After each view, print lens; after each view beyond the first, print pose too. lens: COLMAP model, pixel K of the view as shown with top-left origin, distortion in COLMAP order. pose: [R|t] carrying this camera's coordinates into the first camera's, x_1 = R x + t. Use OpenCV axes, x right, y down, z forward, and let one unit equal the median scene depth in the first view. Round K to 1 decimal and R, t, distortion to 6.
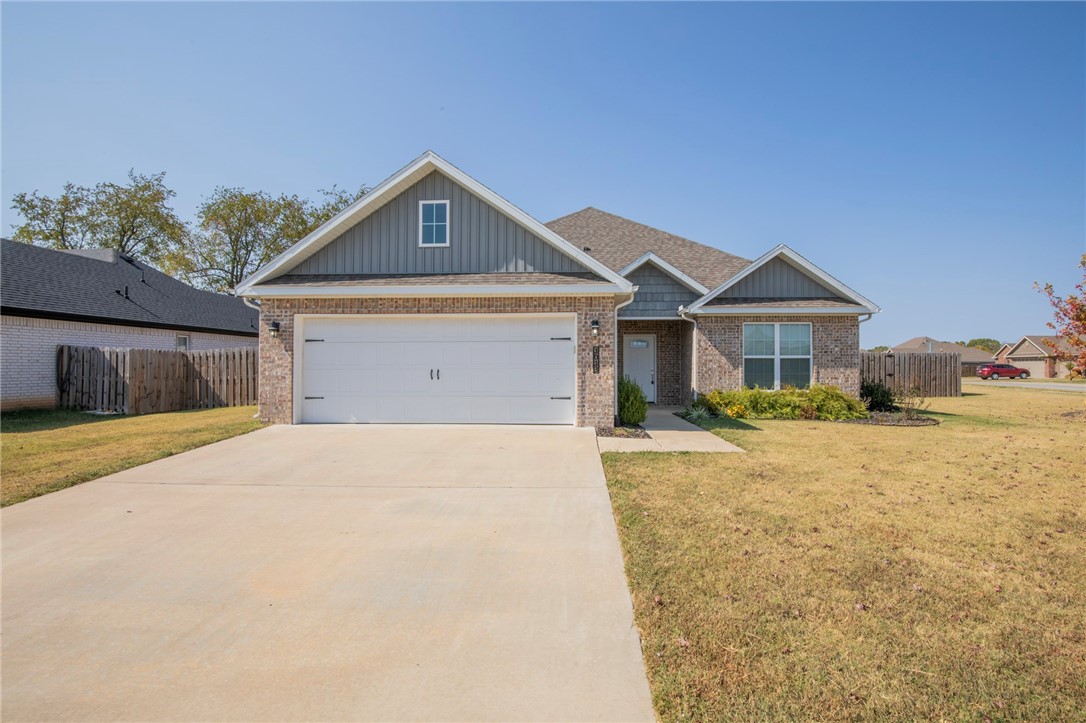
lens RADIAL K [[506.0, 0, 556.2], [0, 506.0, 360.1], [0, 0, 1]] dist [-0.038302, 0.007432]
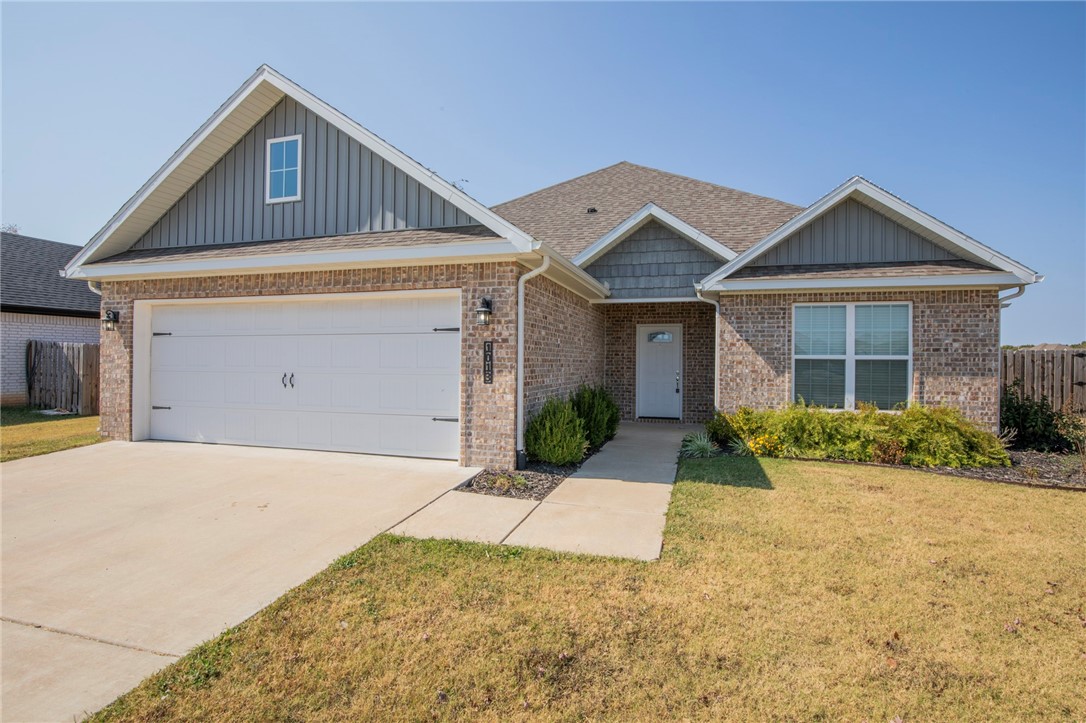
lens RADIAL K [[536.2, 0, 543.0], [0, 536.2, 361.5], [0, 0, 1]] dist [-0.030881, 0.000998]
pose [[0.972879, 0.007776, -0.231183, 0.280751], [-0.005104, 0.999913, 0.012153, -0.009372], [0.231257, -0.010643, 0.972834, 0.337009]]
